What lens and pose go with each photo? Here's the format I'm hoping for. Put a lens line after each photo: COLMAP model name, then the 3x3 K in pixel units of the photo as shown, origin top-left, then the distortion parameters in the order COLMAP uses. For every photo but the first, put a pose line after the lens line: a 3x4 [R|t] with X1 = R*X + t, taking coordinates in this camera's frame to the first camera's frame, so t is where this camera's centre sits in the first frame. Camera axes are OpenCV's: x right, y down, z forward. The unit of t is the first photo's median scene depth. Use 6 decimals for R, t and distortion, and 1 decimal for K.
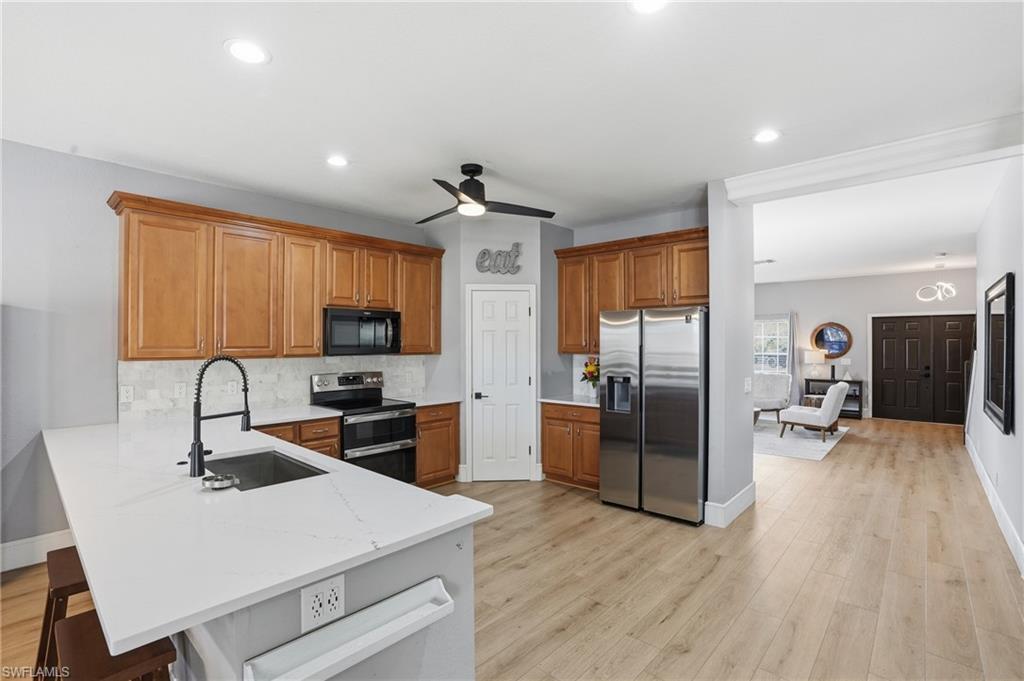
lens RADIAL K [[471.9, 0, 513.2], [0, 471.9, 339.9], [0, 0, 1]] dist [-0.043432, 0.007601]
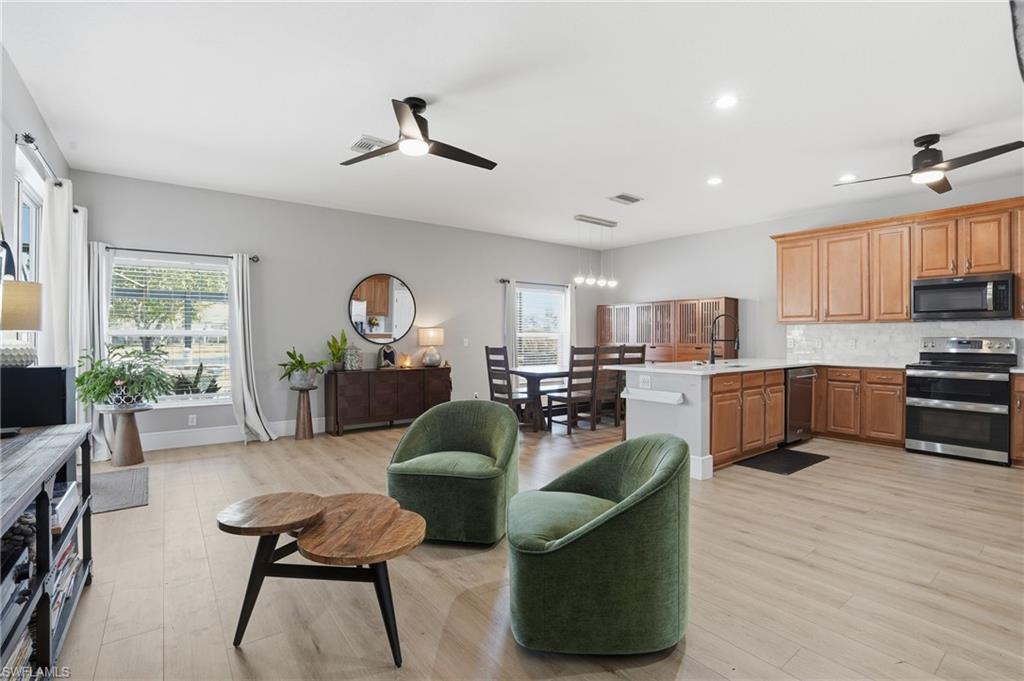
lens RADIAL K [[471.9, 0, 512.8], [0, 471.9, 341.0], [0, 0, 1]] dist [-0.043432, 0.007601]
pose [[-0.198155, 0.002286, -0.980168, 1.374679], [-0.001048, 0.999996, 0.002544, 0.123781], [0.980170, 0.001531, -0.198152, 0.336889]]
